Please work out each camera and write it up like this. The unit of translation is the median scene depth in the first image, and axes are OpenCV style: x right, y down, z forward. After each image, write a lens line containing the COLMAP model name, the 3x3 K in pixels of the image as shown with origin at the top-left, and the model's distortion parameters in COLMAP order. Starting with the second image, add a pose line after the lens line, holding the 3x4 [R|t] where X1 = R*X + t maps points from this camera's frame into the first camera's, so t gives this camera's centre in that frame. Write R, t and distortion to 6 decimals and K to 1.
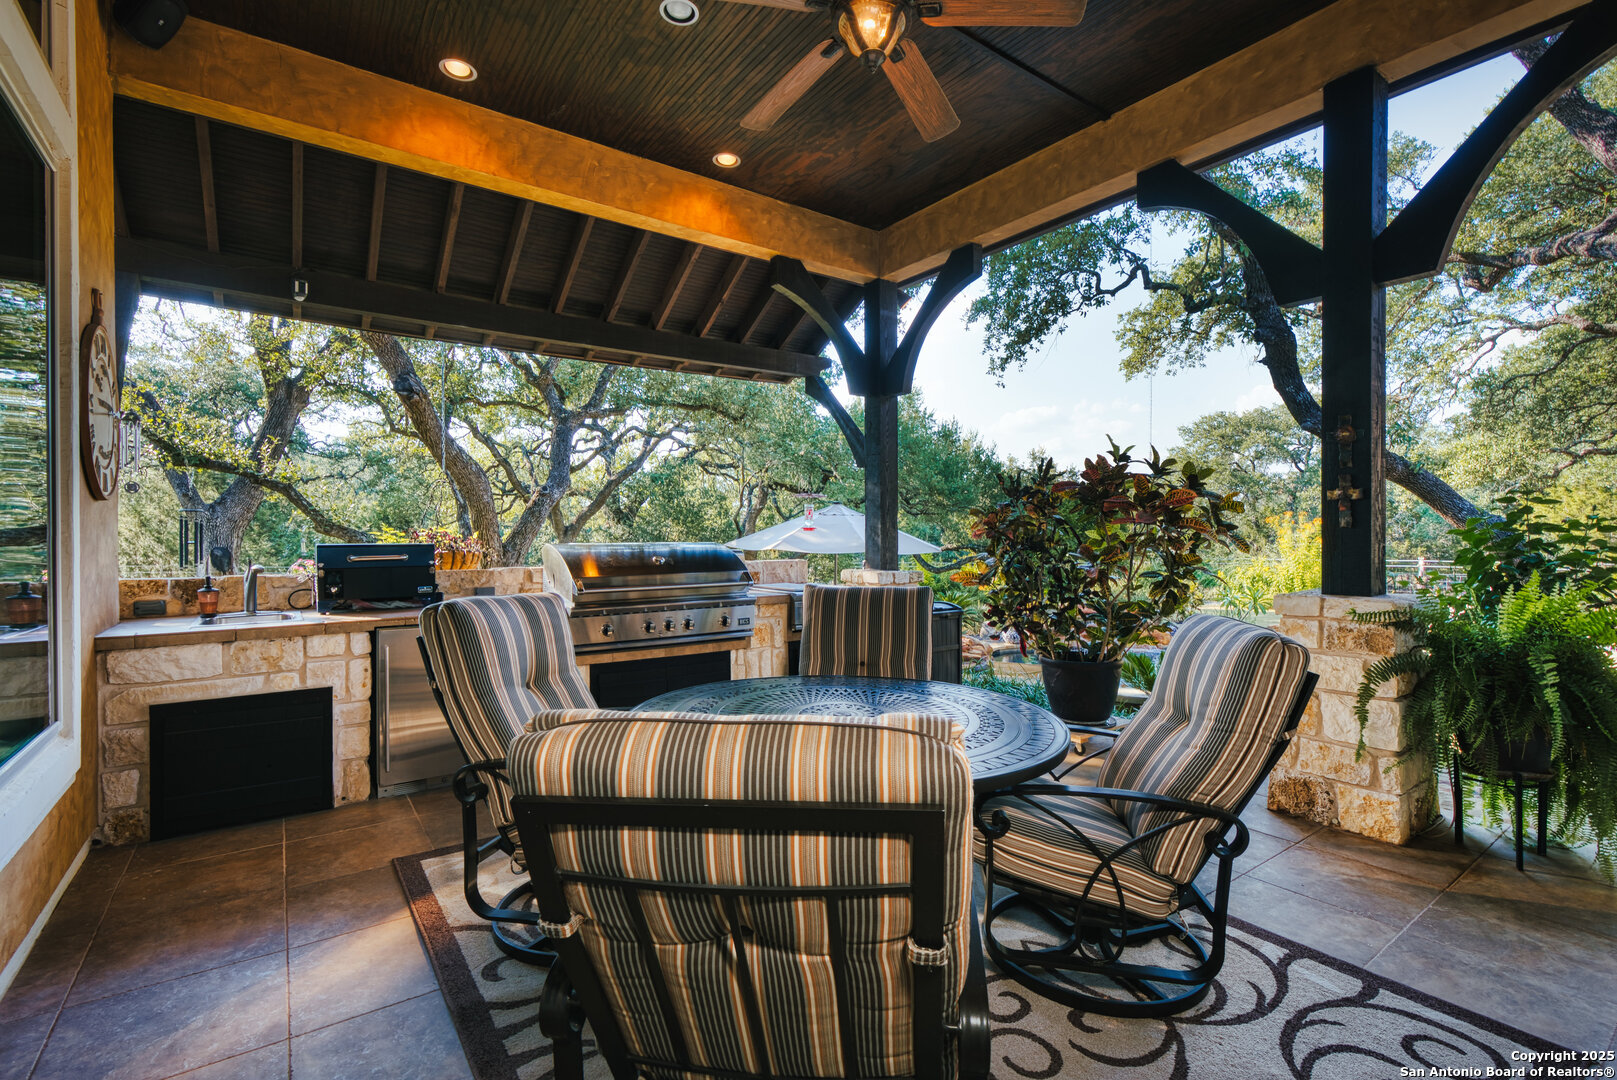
lens RADIAL K [[739.8, 0, 812.7], [0, 739.8, 534.6], [0, 0, 1]] dist [-0.000091, -0.000069]
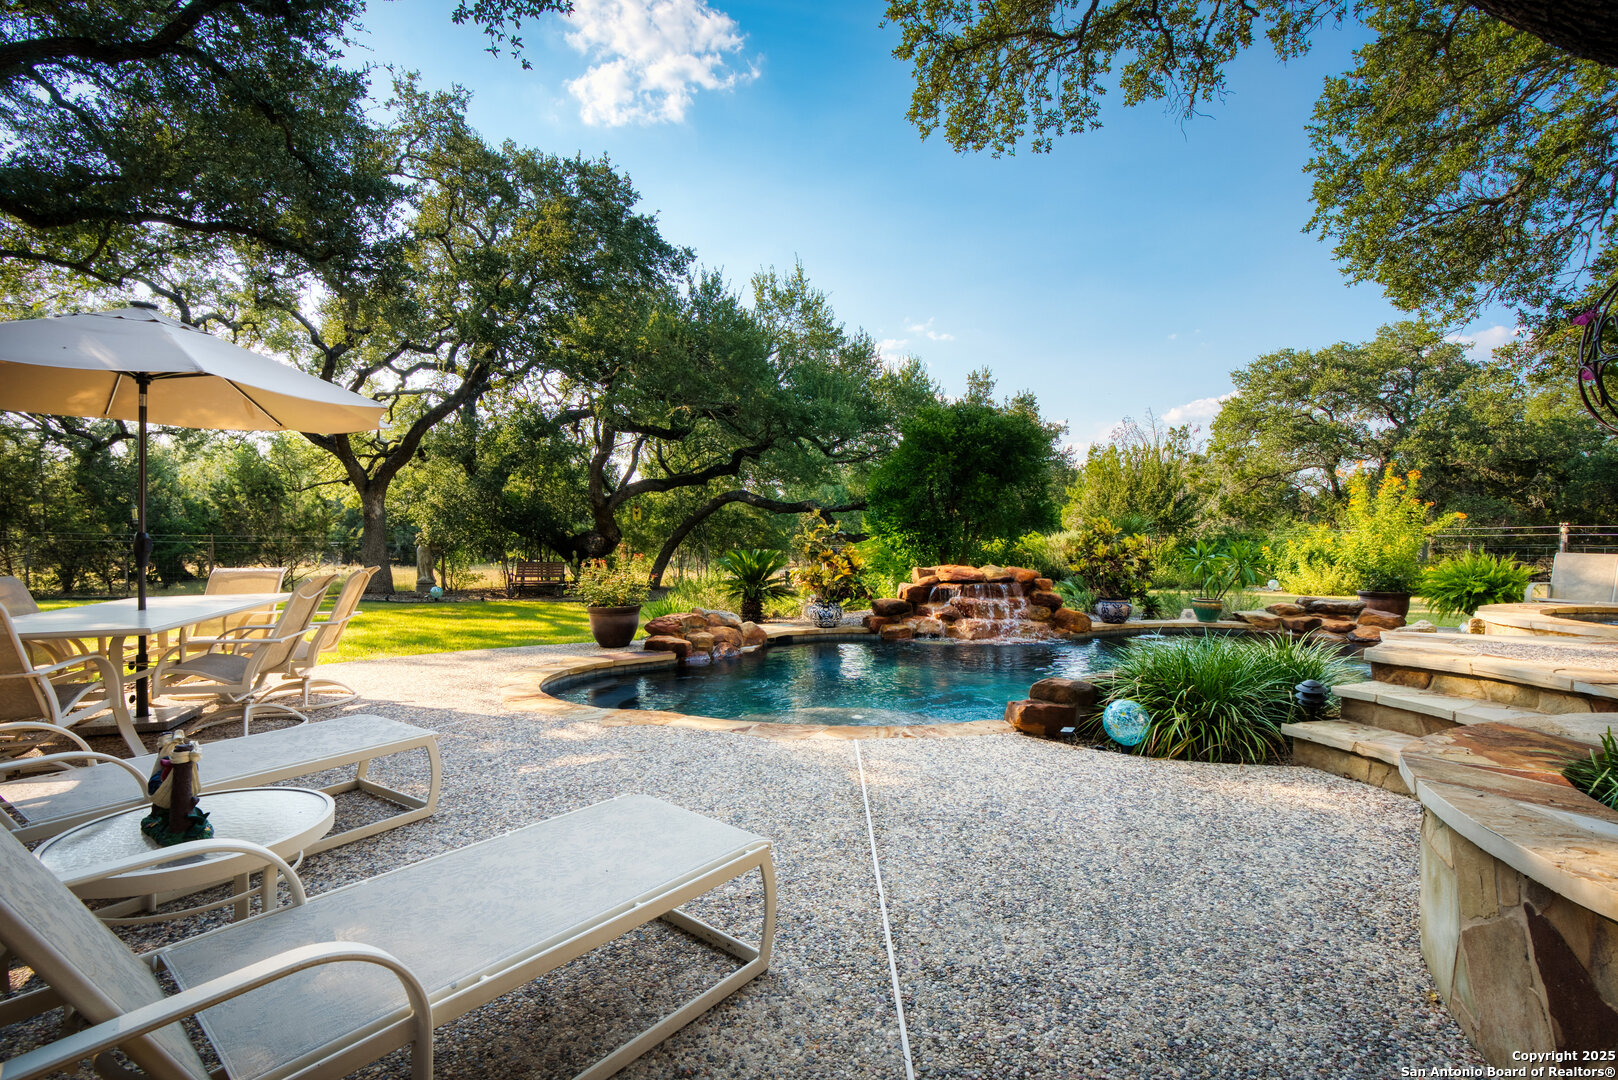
lens RADIAL K [[740.3, 0, 813.2], [0, 740.3, 534.6], [0, 0, 1]] dist [-0.000091, -0.000069]
pose [[0.993071, 0.001414, -0.117512, 0.600790], [-0.001237, 0.999998, 0.001581, 0.121981], [0.117514, -0.001424, 0.993070, 0.663144]]
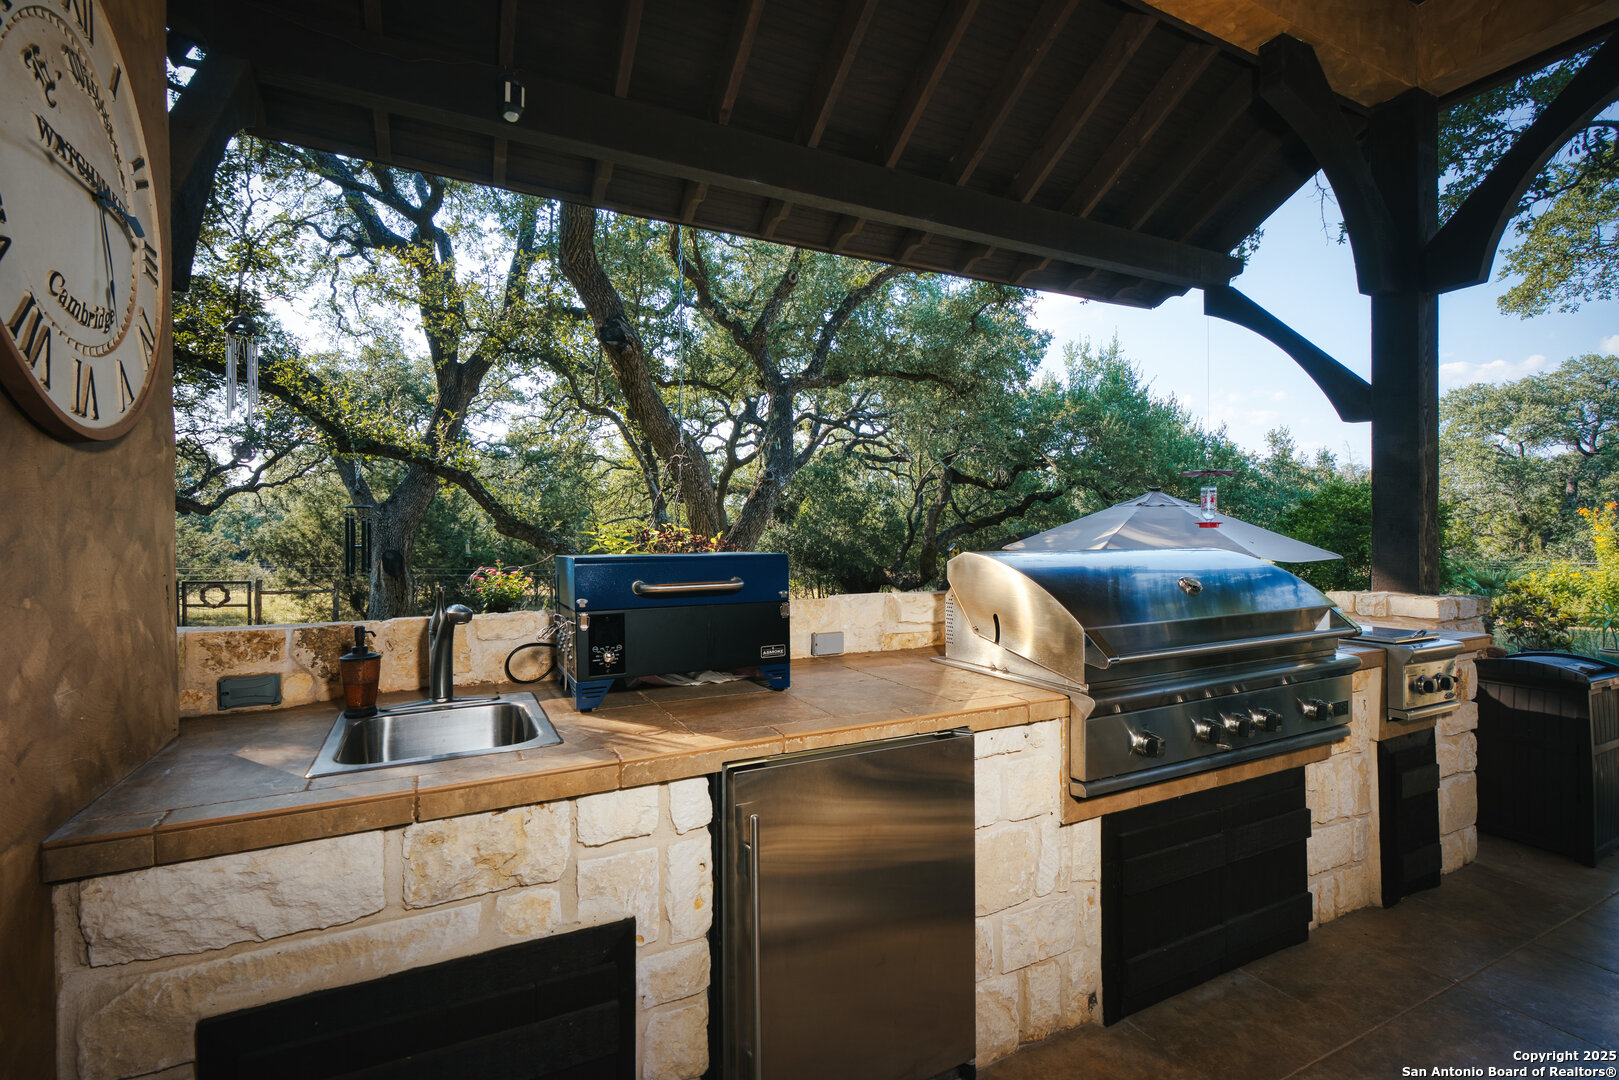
lens RADIAL K [[740.7, 0, 813.7], [0, 740.7, 534.6], [0, 0, 1]] dist [-0.000091, -0.000069]
pose [[0.987386, -0.003316, -0.158296, -0.208628], [0.003336, 0.999994, -0.000138, 0.000113], [0.158295, -0.000392, 0.987392, 0.264429]]
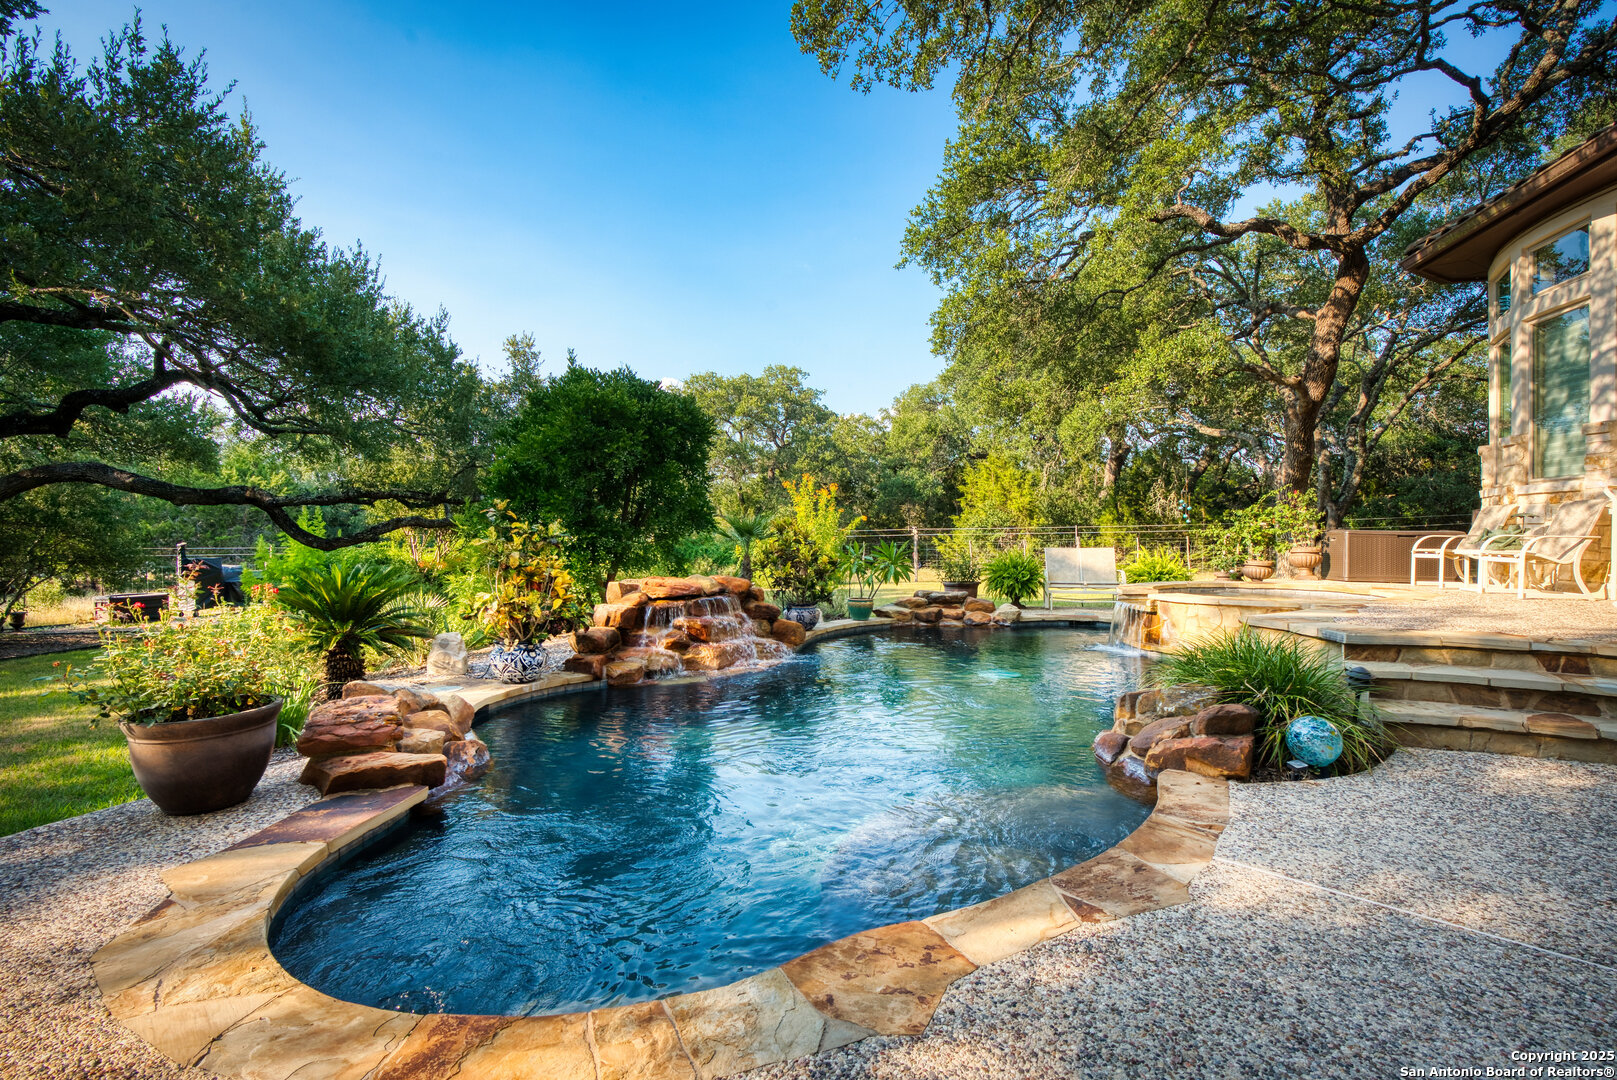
lens RADIAL K [[739.8, 0, 812.7], [0, 739.8, 534.6], [0, 0, 1]] dist [-0.000091, -0.000069]
pose [[0.749553, -0.004609, 0.661928, 0.217800], [0.005159, 0.999986, 0.001122, 0.118707], [-0.661924, 0.002574, 0.749566, 1.039292]]
